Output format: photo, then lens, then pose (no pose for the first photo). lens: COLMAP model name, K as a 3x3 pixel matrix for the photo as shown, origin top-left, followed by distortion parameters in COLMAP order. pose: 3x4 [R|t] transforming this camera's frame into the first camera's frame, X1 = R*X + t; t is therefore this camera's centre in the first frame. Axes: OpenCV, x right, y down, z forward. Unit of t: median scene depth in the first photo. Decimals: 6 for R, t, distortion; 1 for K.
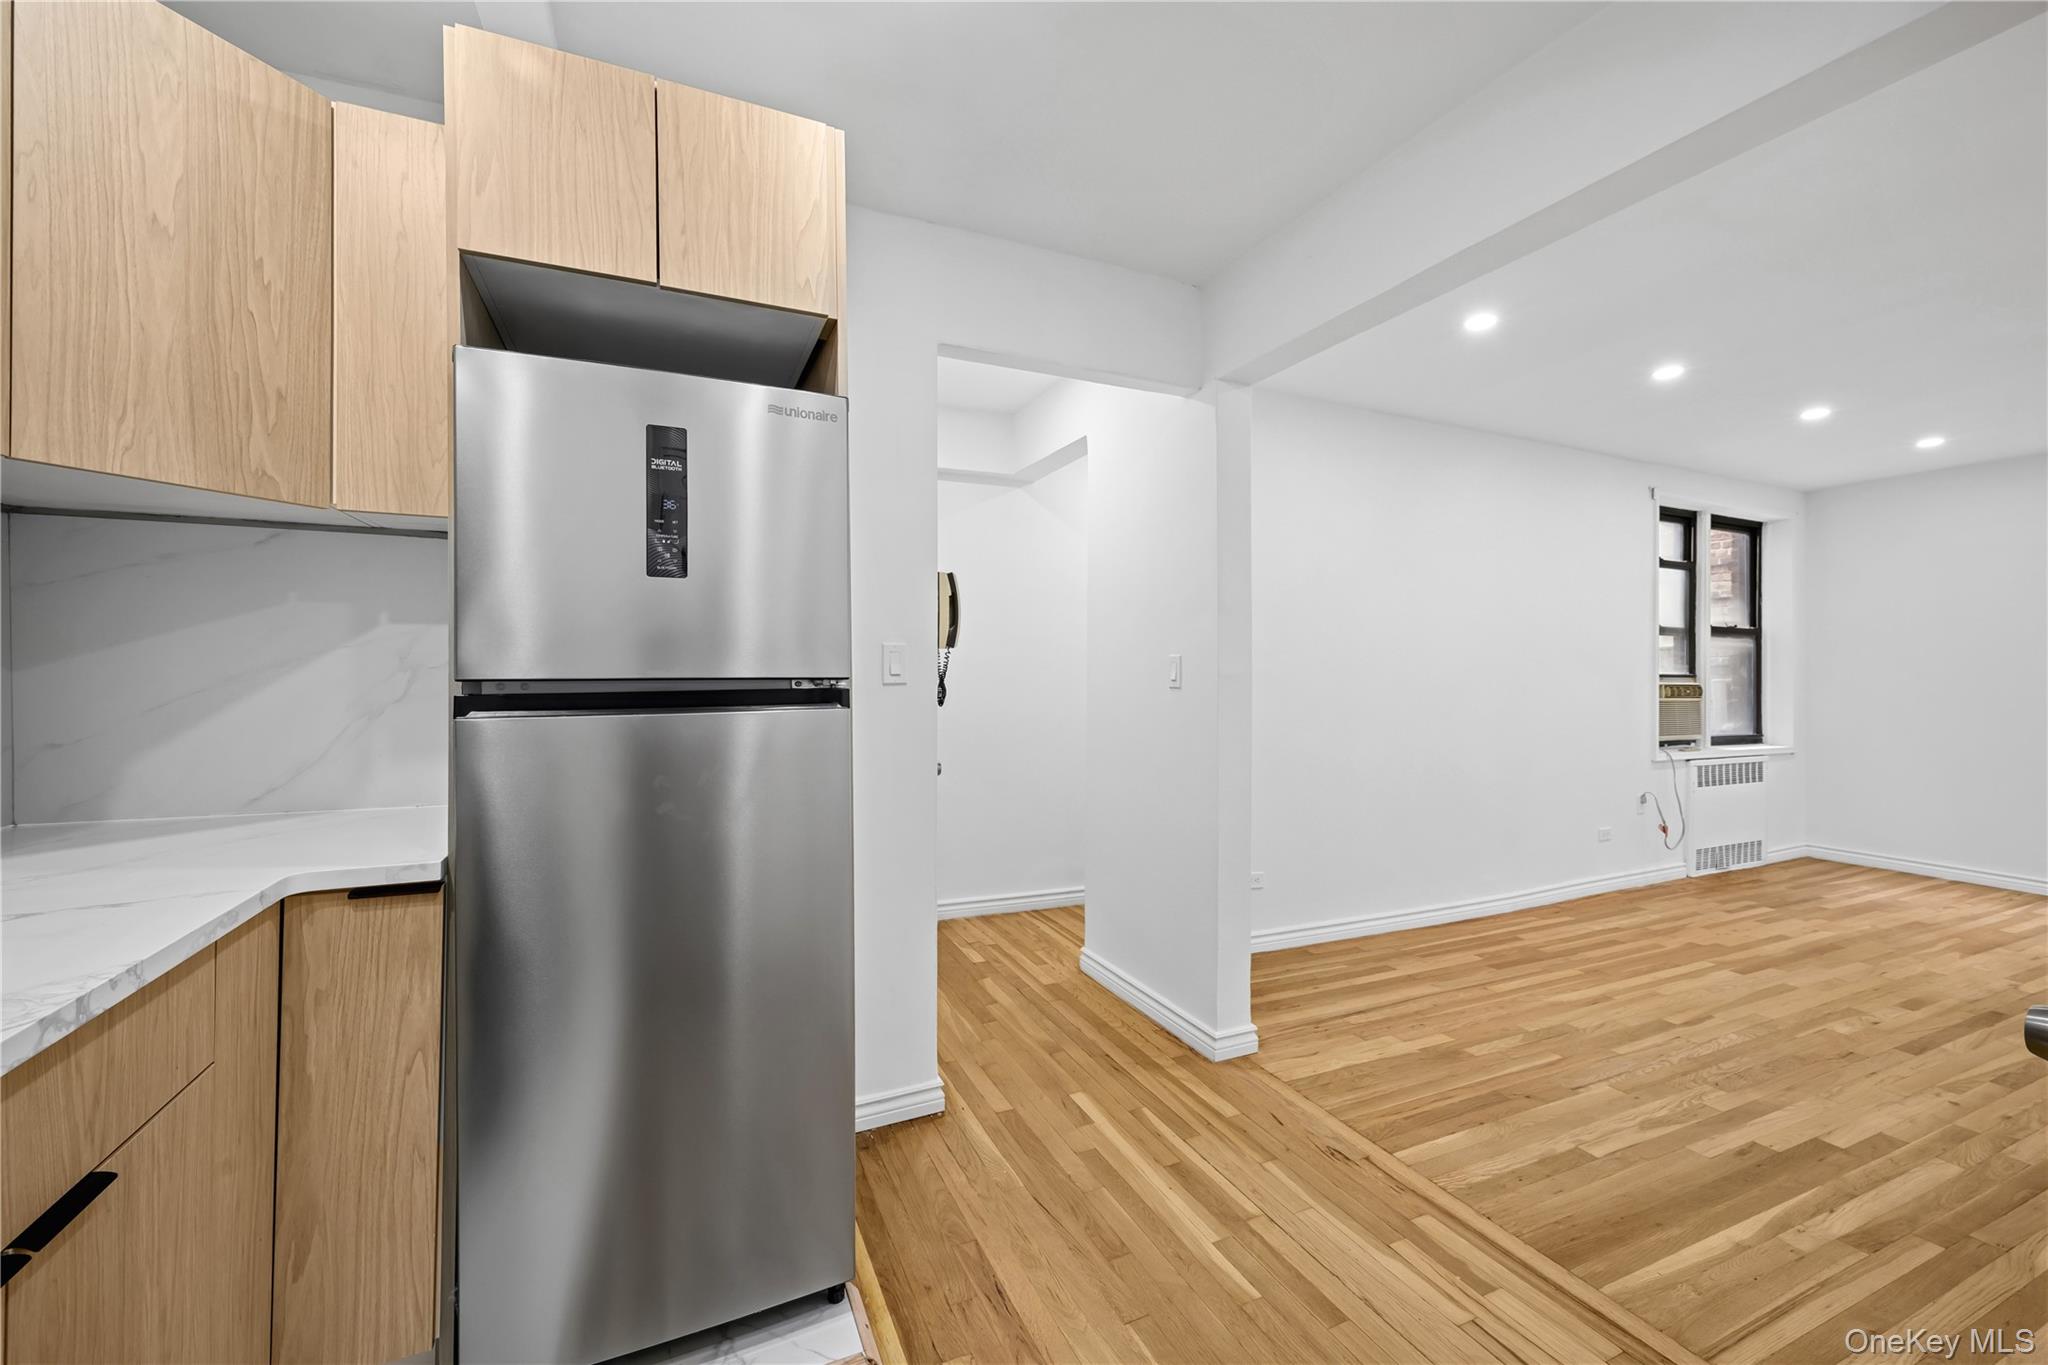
lens RADIAL K [[818.7, 0, 1024.2], [0, 818.7, 662.5], [0, 0, 1]] dist [0.004057, -0.001487]
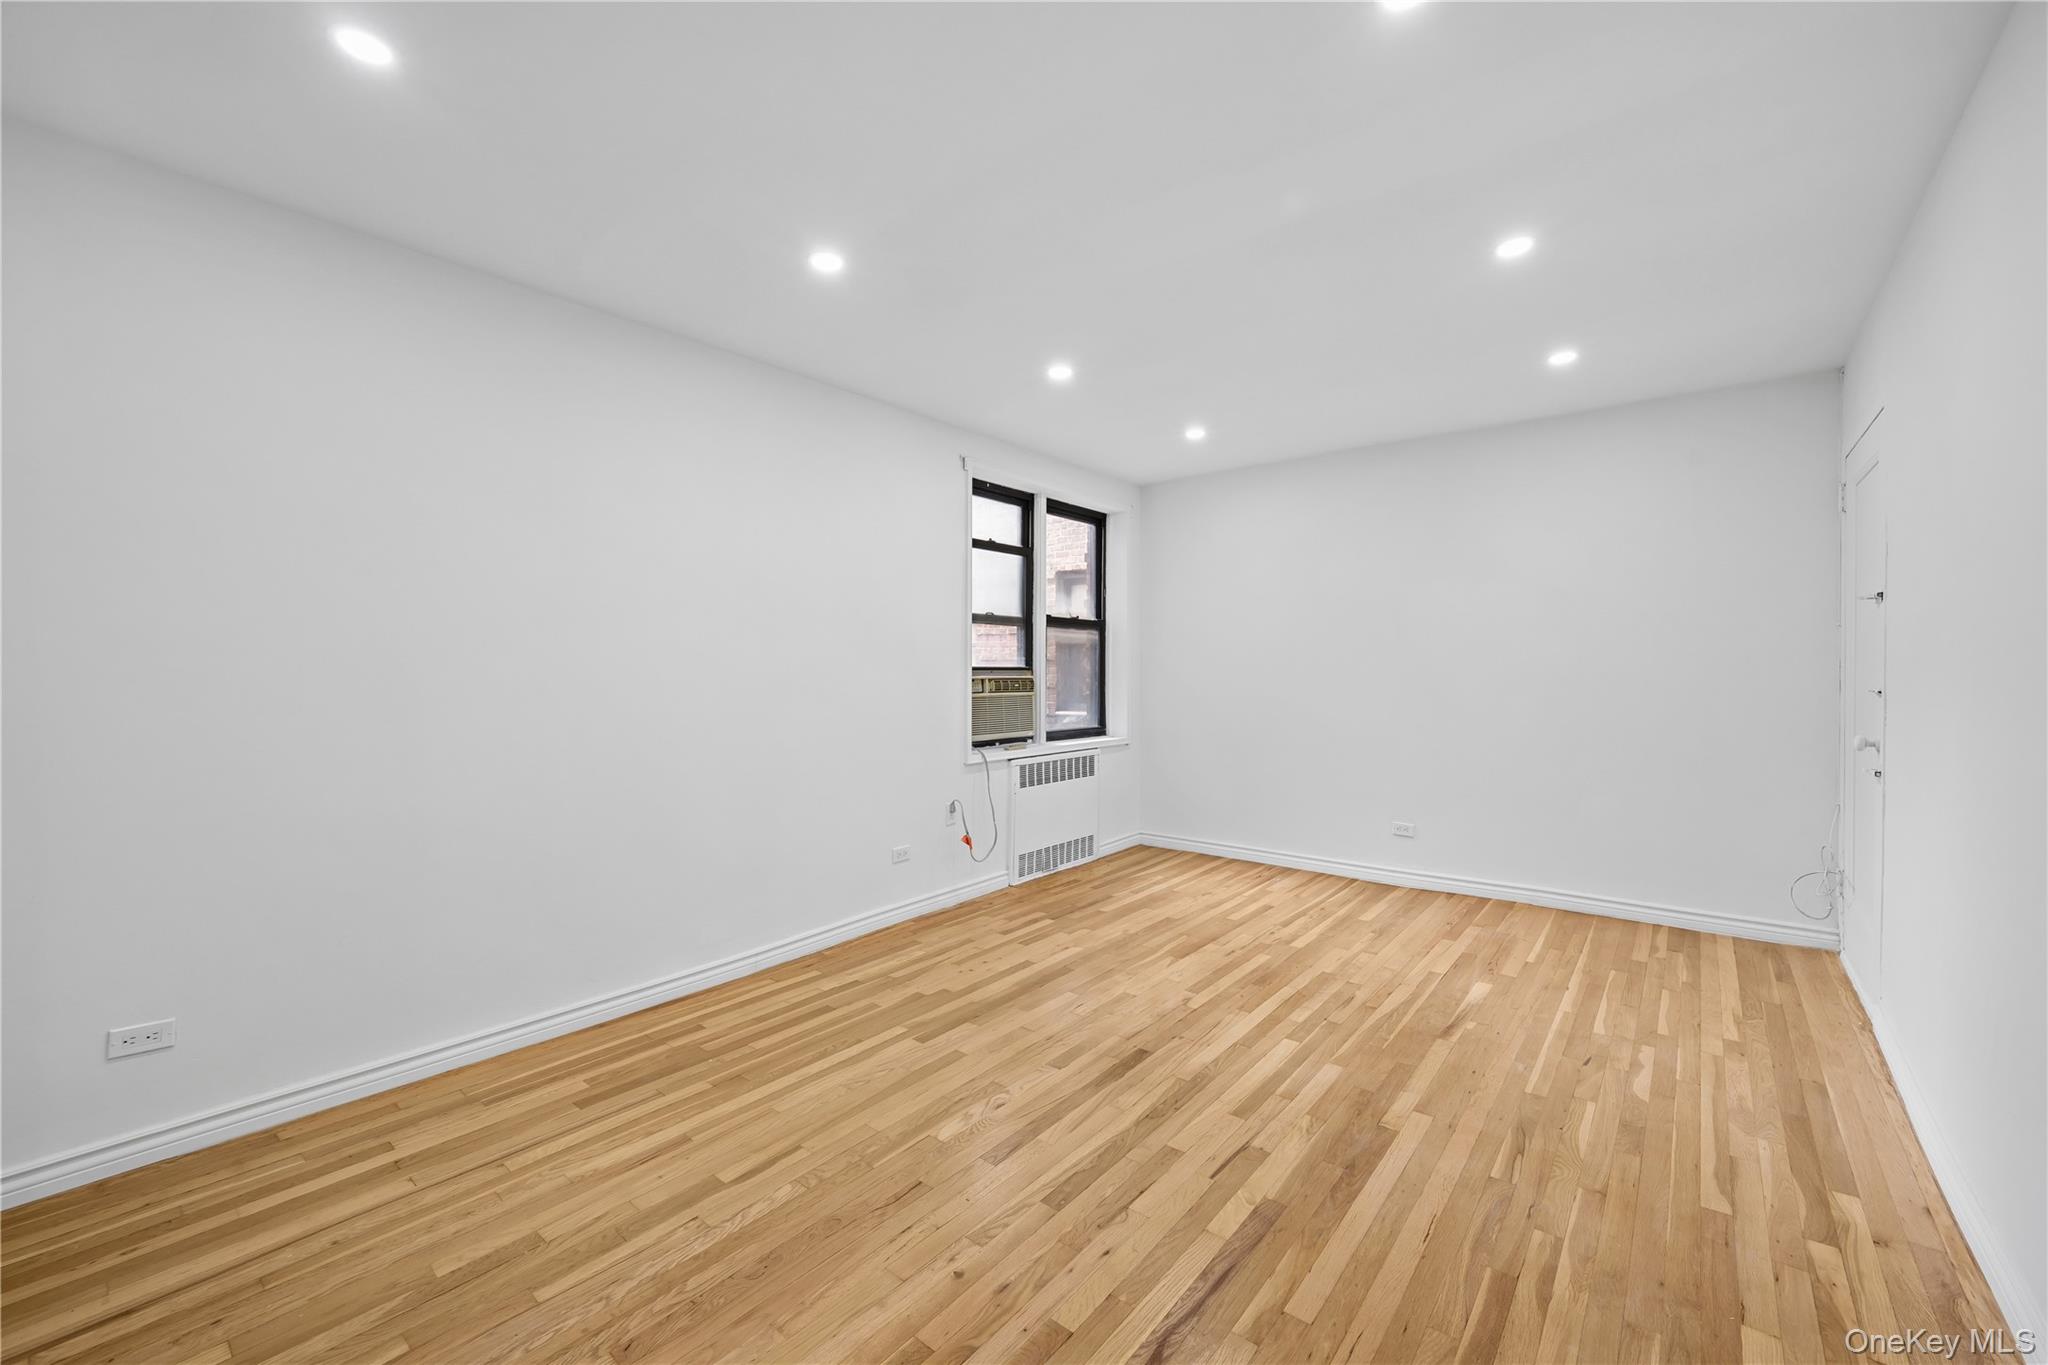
lens RADIAL K [[818.7, 0, 1026.0], [0, 818.7, 662.8], [0, 0, 1]] dist [0.004057, -0.001487]
pose [[0.899250, -0.005804, 0.437396, 0.703802], [0.004143, 0.999980, 0.004751, 0.010442], [-0.437415, -0.002460, 0.899256, 0.277544]]
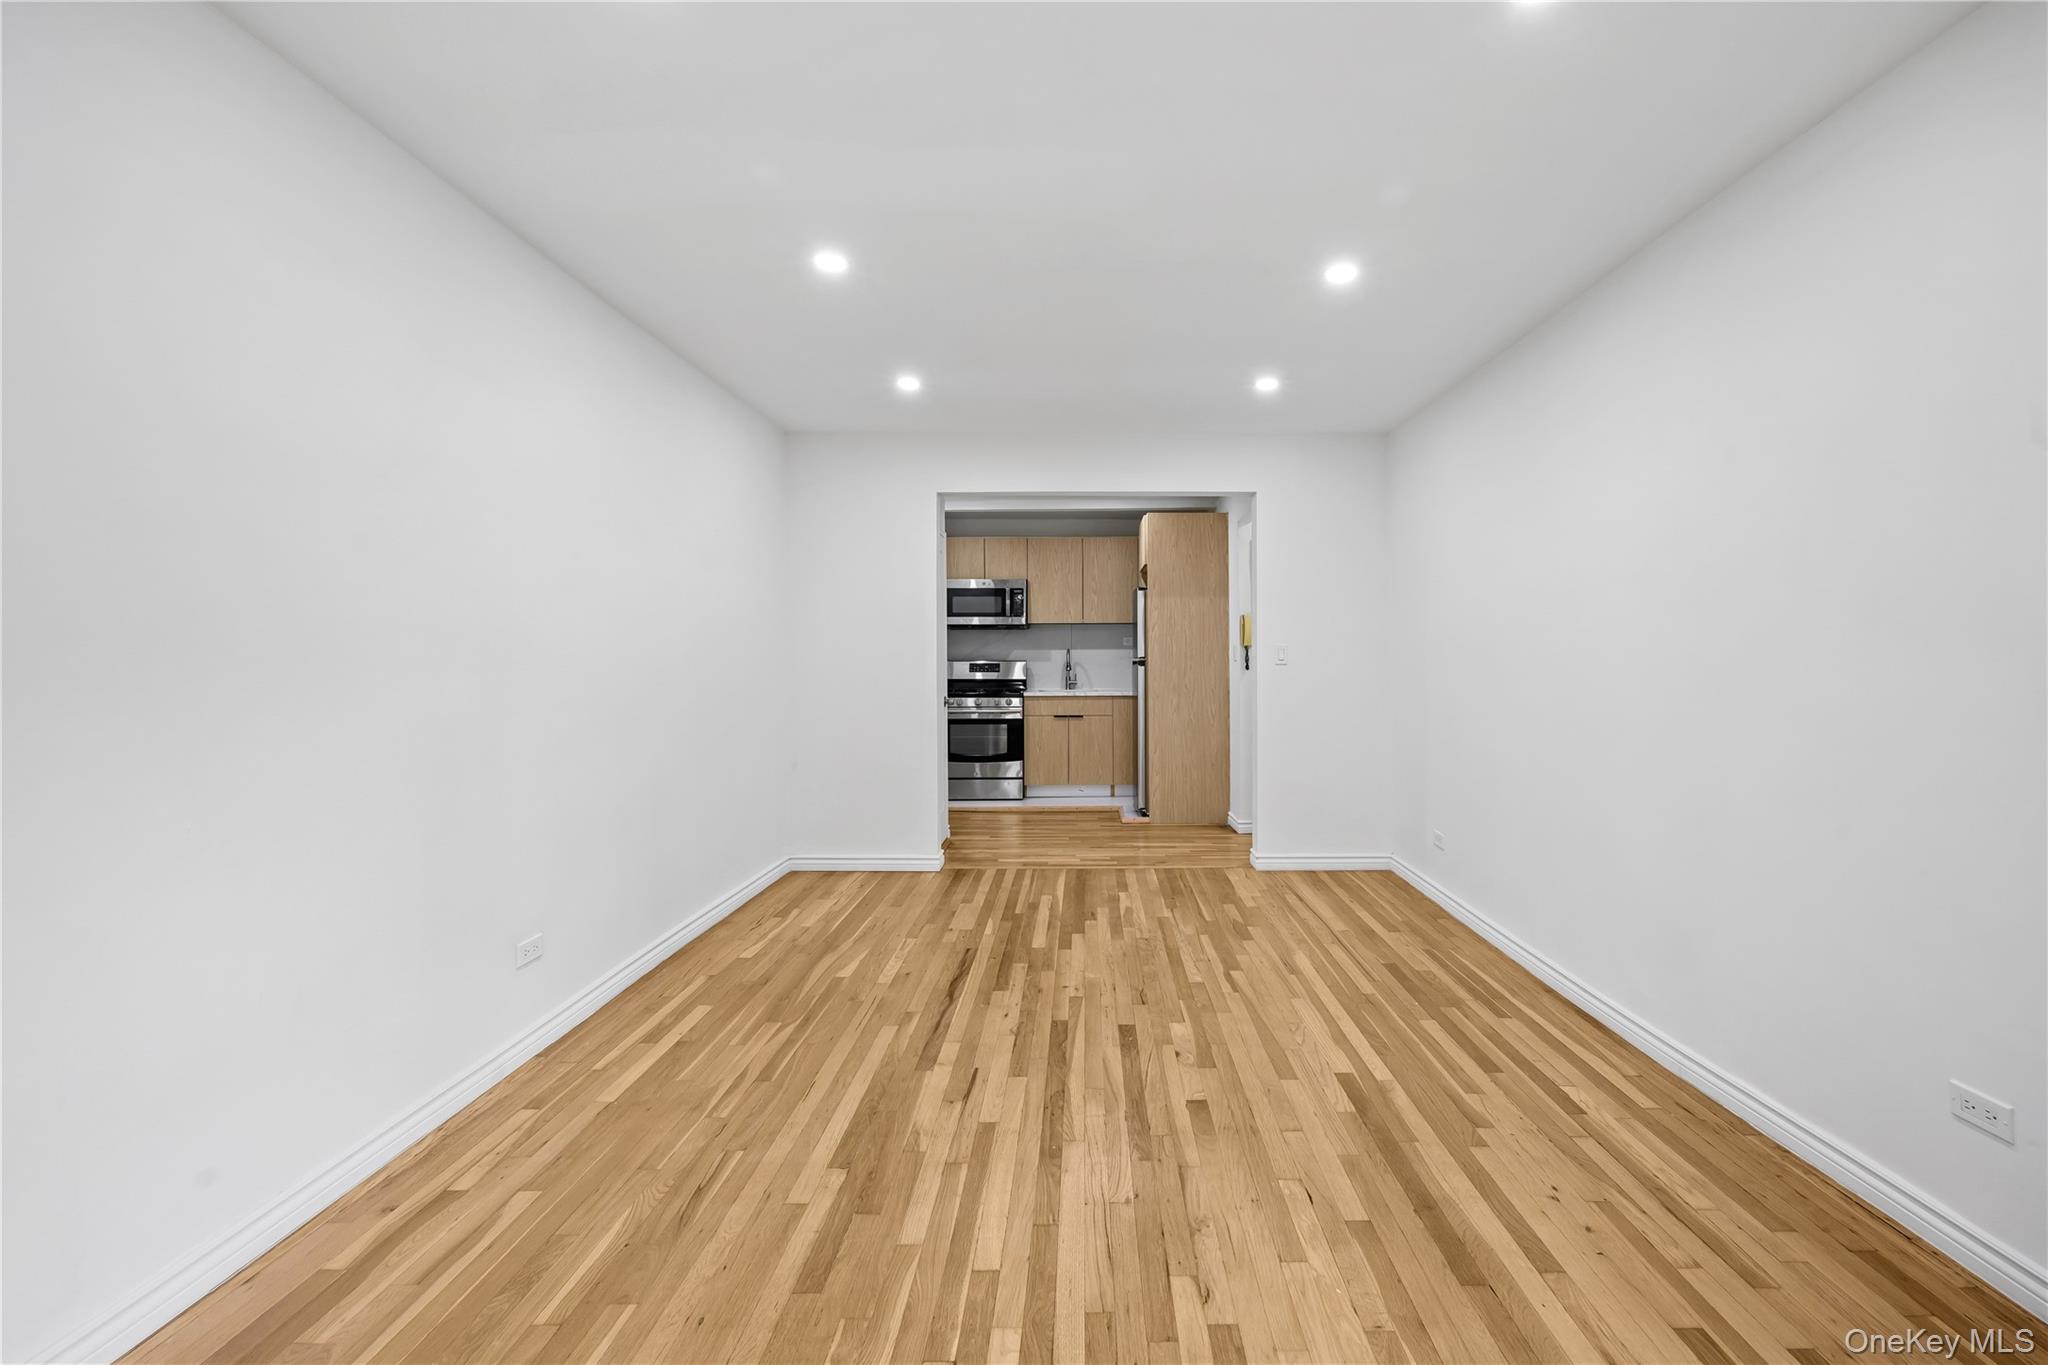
lens RADIAL K [[818.7, 0, 1077.6], [0, 818.7, 657.7], [0, 0, 1]] dist [0.004057, -0.001487]
pose [[-0.417876, -0.005876, -0.908485, 1.825877], [0.009748, 0.999893, -0.010951, 0.030753], [0.908452, -0.013433, -0.417773, 1.242745]]
